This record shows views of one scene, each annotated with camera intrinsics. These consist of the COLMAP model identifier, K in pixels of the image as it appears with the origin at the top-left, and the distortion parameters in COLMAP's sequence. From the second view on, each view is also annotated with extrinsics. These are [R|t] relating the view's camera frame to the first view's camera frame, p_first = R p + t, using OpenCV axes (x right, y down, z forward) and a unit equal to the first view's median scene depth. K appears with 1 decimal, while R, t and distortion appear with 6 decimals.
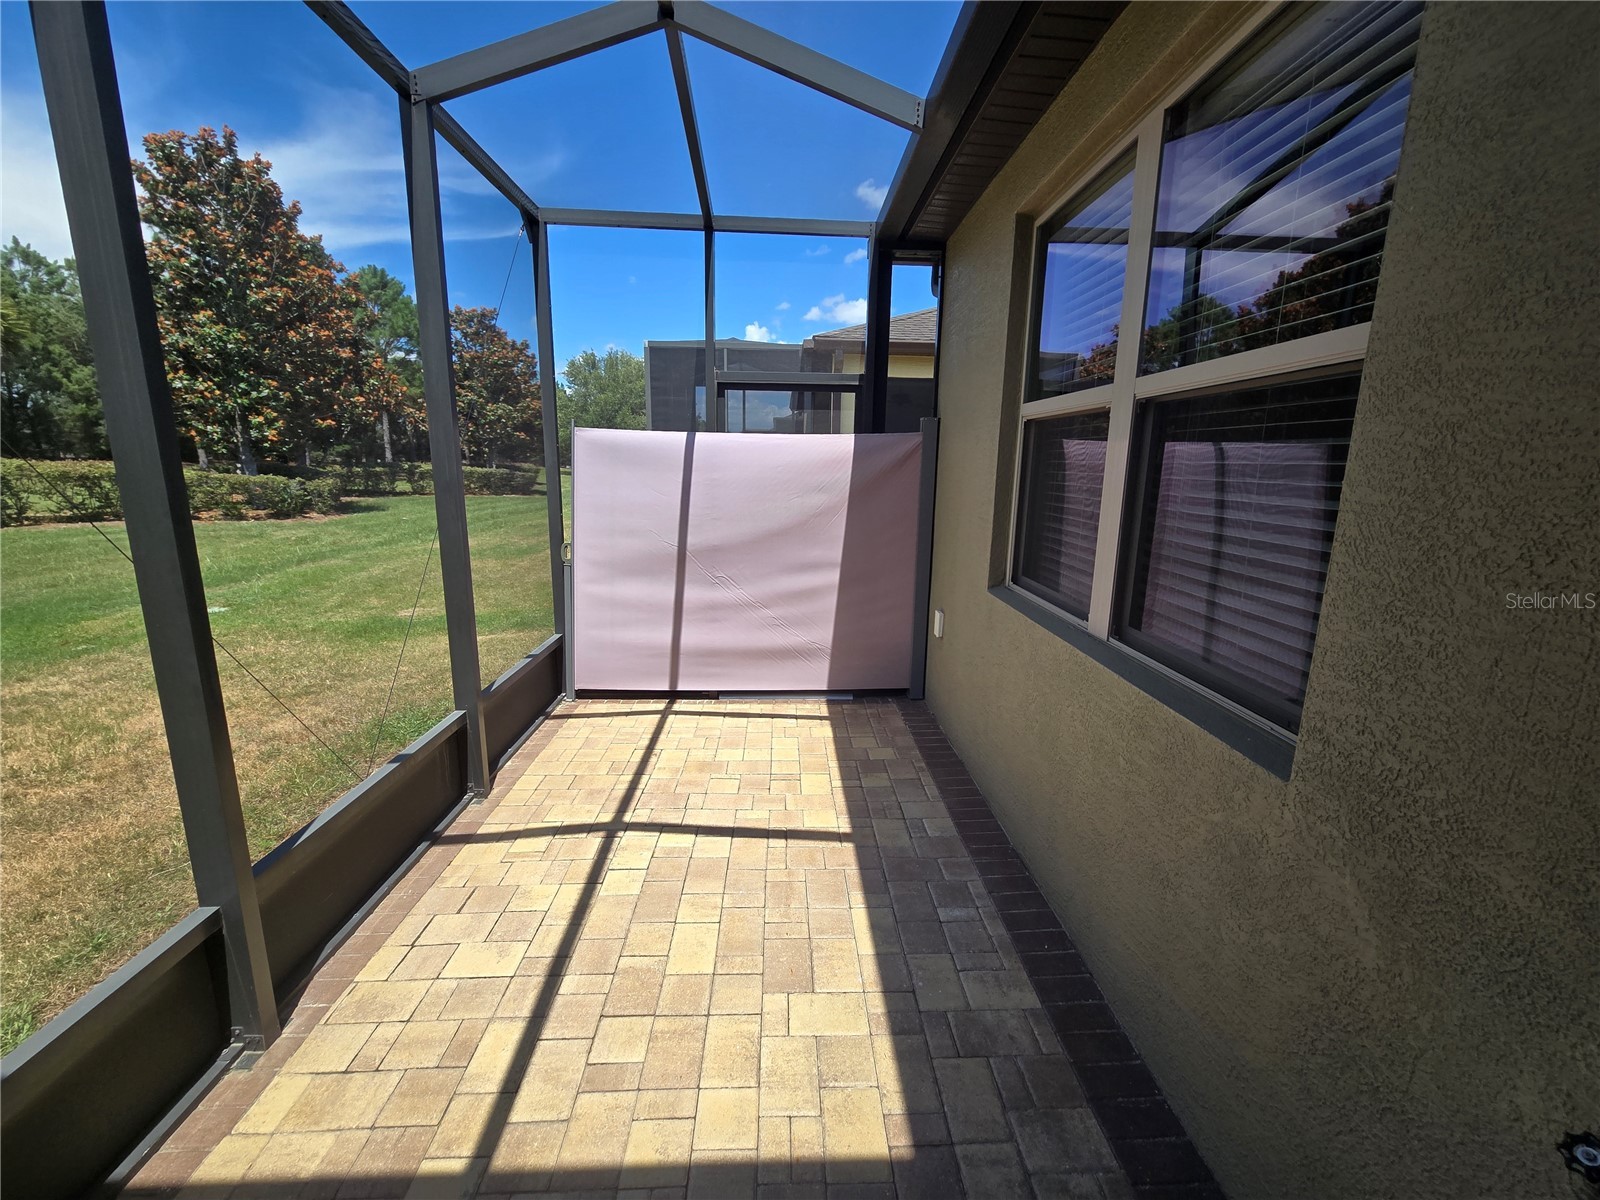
lens RADIAL K [[661.0, 0, 805.1], [0, 661.0, 591.7], [0, 0, 1]] dist [-0.007691, 0.002259]
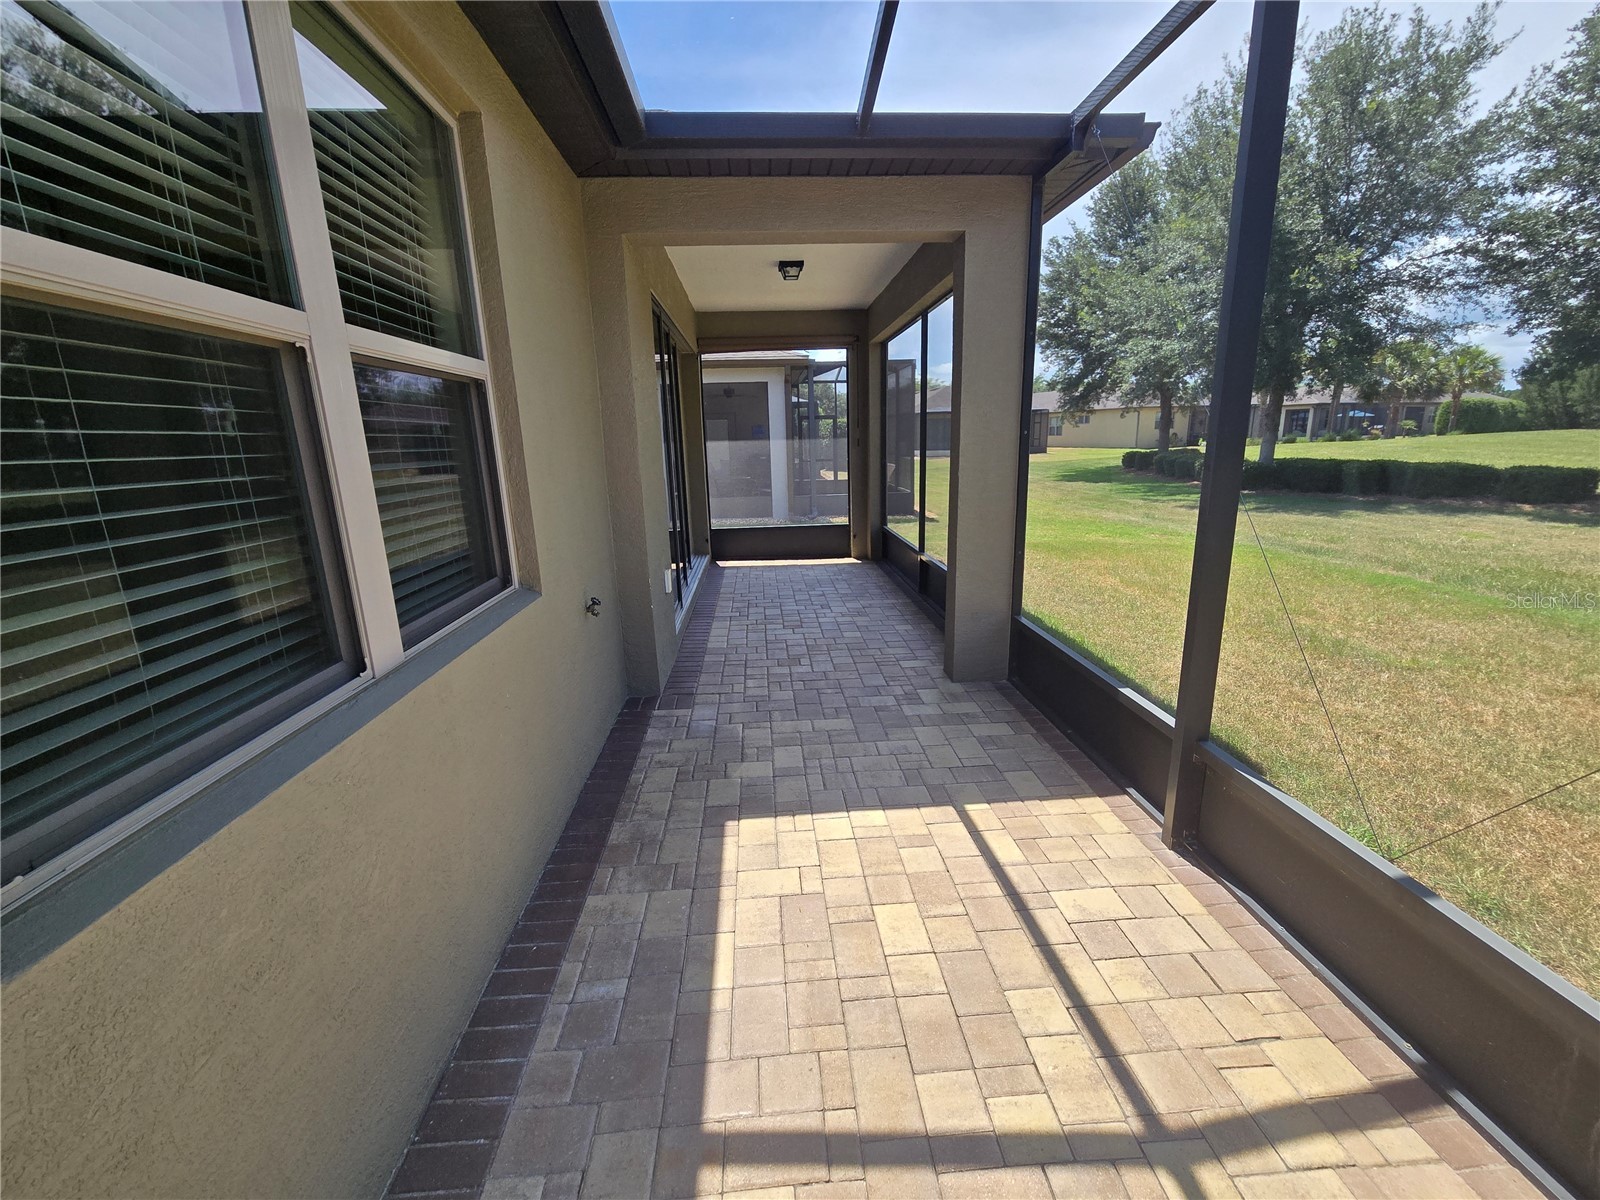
lens RADIAL K [[661.0, 0, 802.6], [0, 661.0, 590.2], [0, 0, 1]] dist [-0.007691, 0.002259]
pose [[-0.999370, 0.018154, -0.030482, -0.001185], [0.004144, 0.913013, 0.407910, -0.276109], [0.035235, 0.407527, -0.912513, 1.446295]]
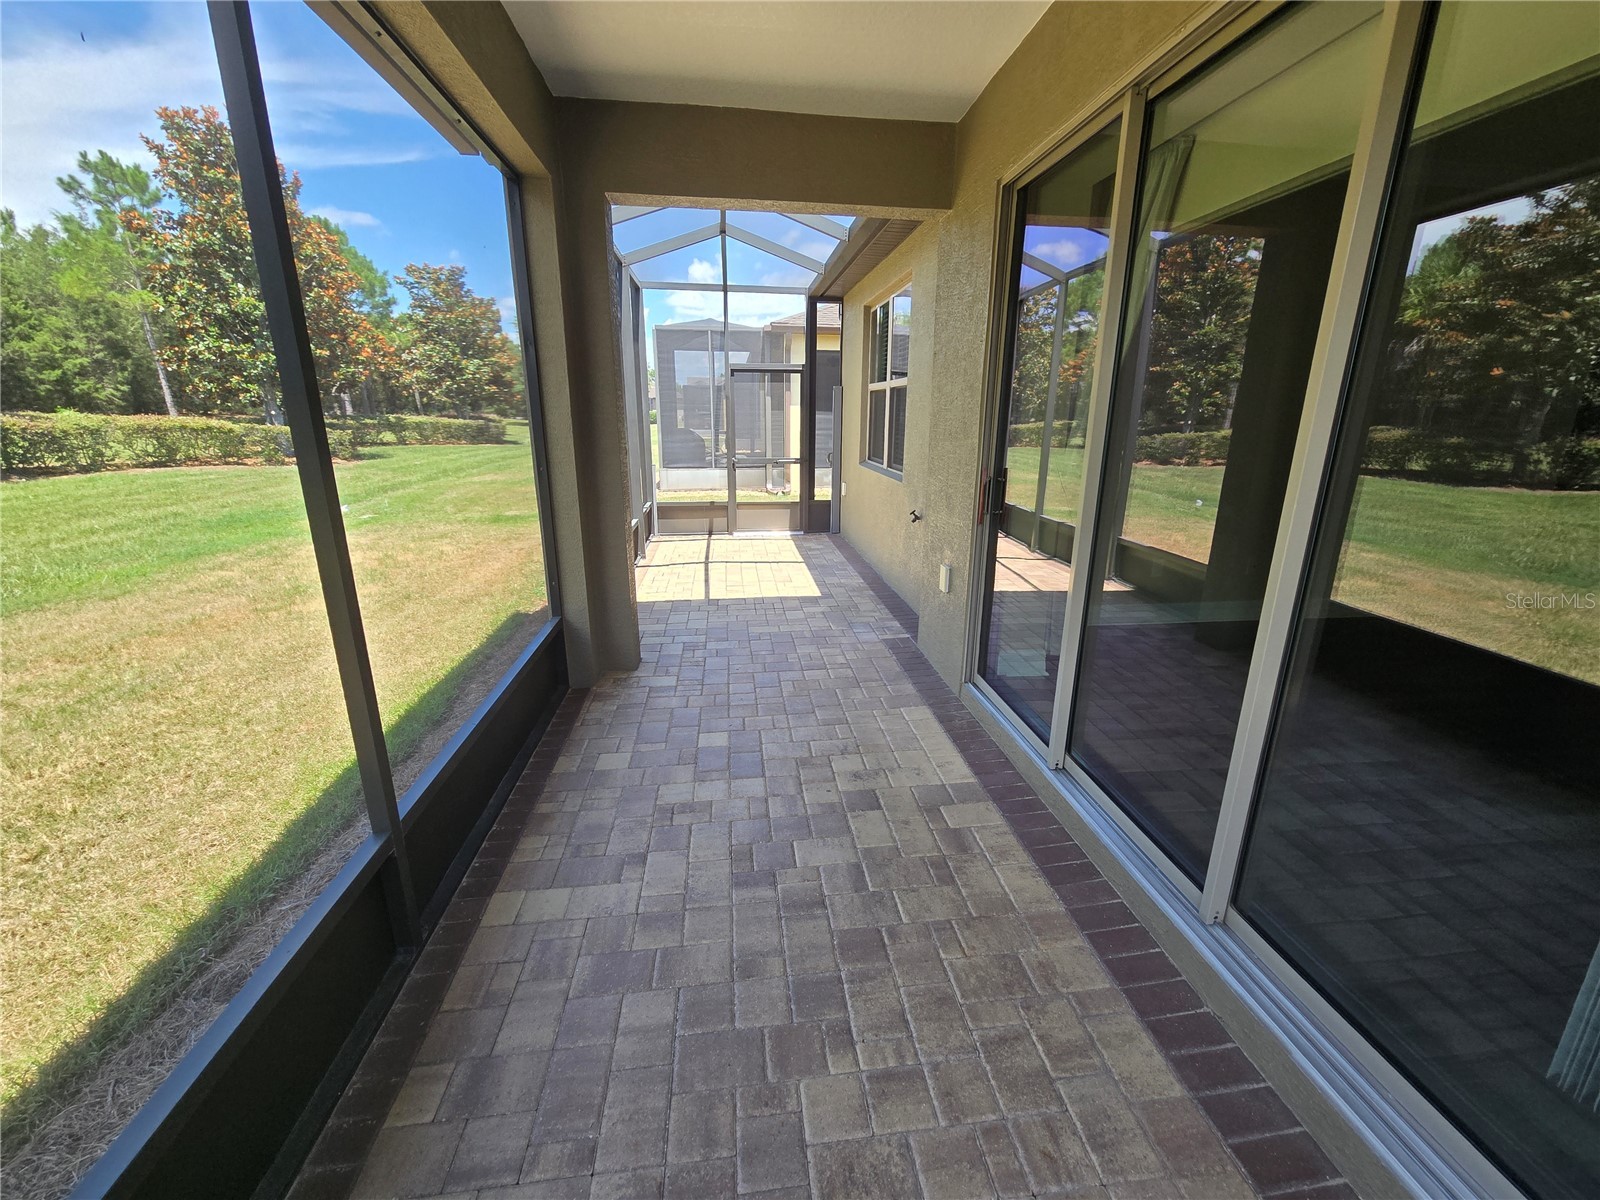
lens RADIAL K [[661.0, 0, 813.8], [0, 661.0, 602.3], [0, 0, 1]] dist [-0.007691, 0.002259]
pose [[0.995739, -0.034545, 0.085506, -0.124583], [0.026847, 0.995616, 0.089596, 0.335100], [-0.088226, -0.086919, 0.992301, -1.677095]]
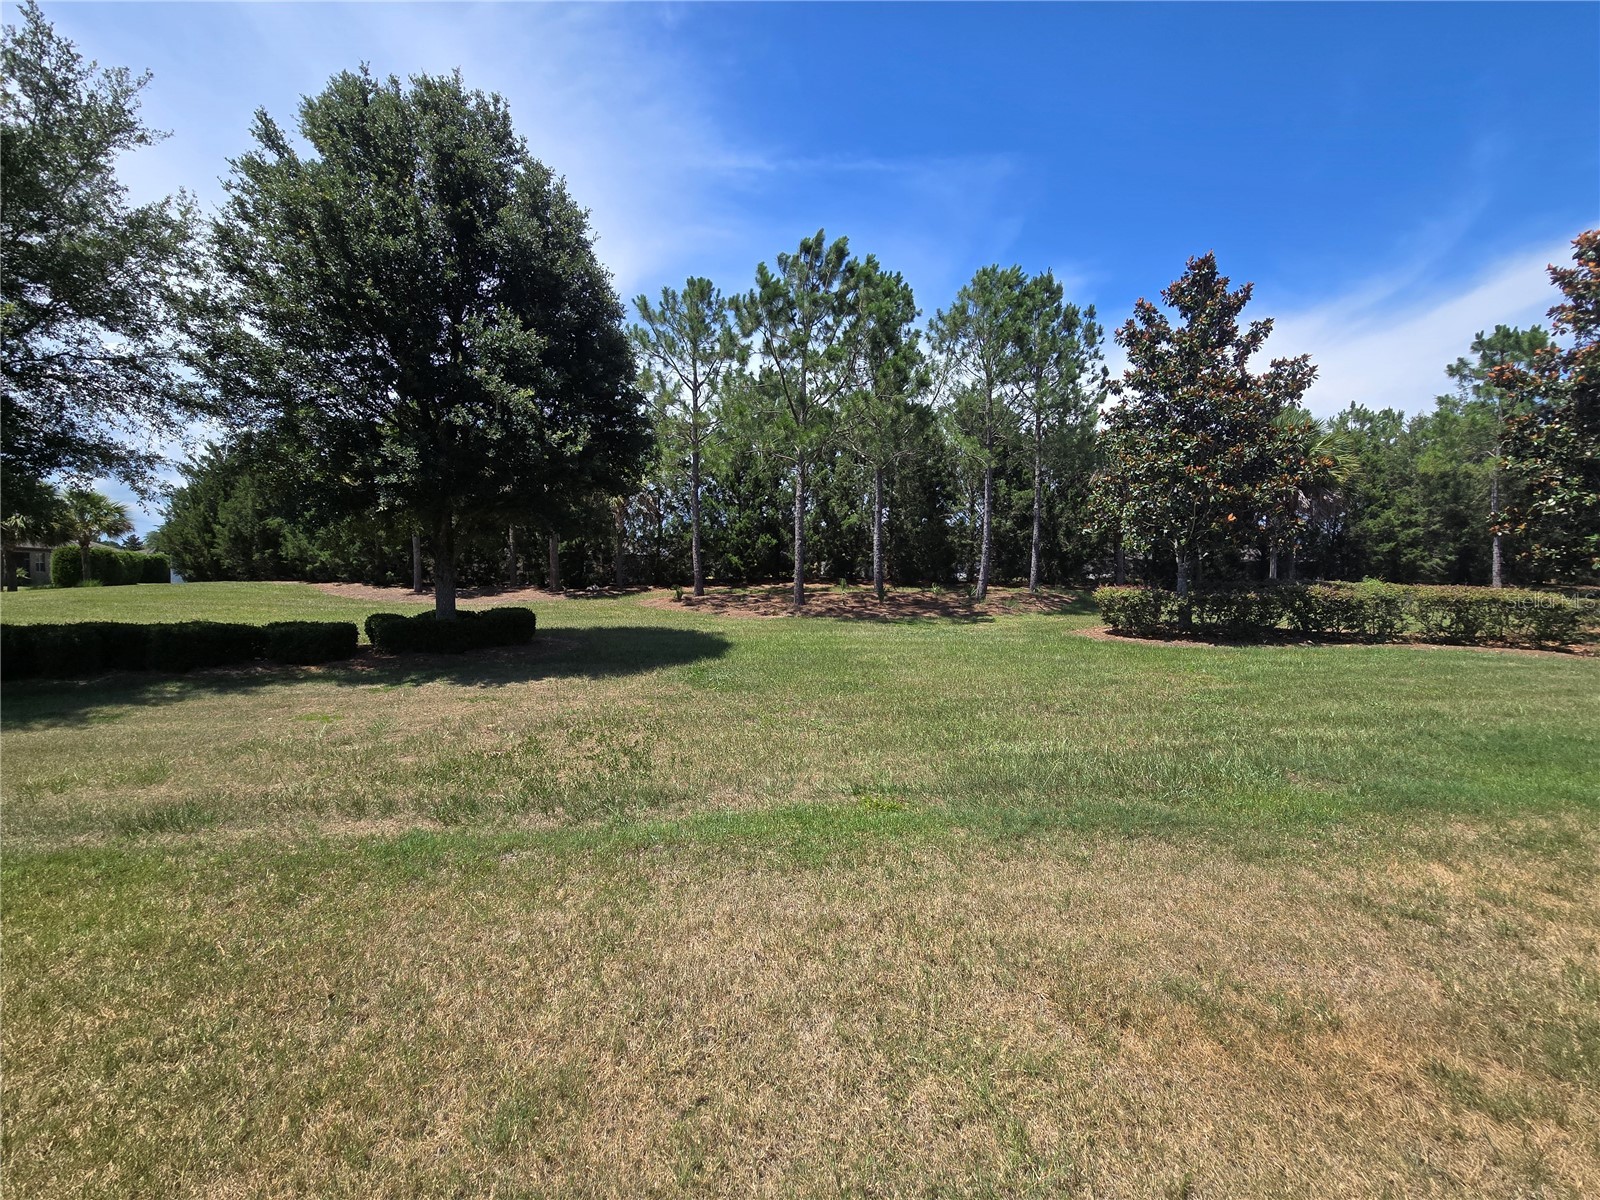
lens RADIAL K [[661.0, 0, 801.5], [0, 661.0, 597.0], [0, 0, 1]] dist [-0.007691, 0.002259]
pose [[0.090350, 0.019948, -0.995710, -0.976644], [-0.195615, 0.980679, 0.001897, 0.077085], [0.976510, 0.194604, 0.092506, -0.437452]]
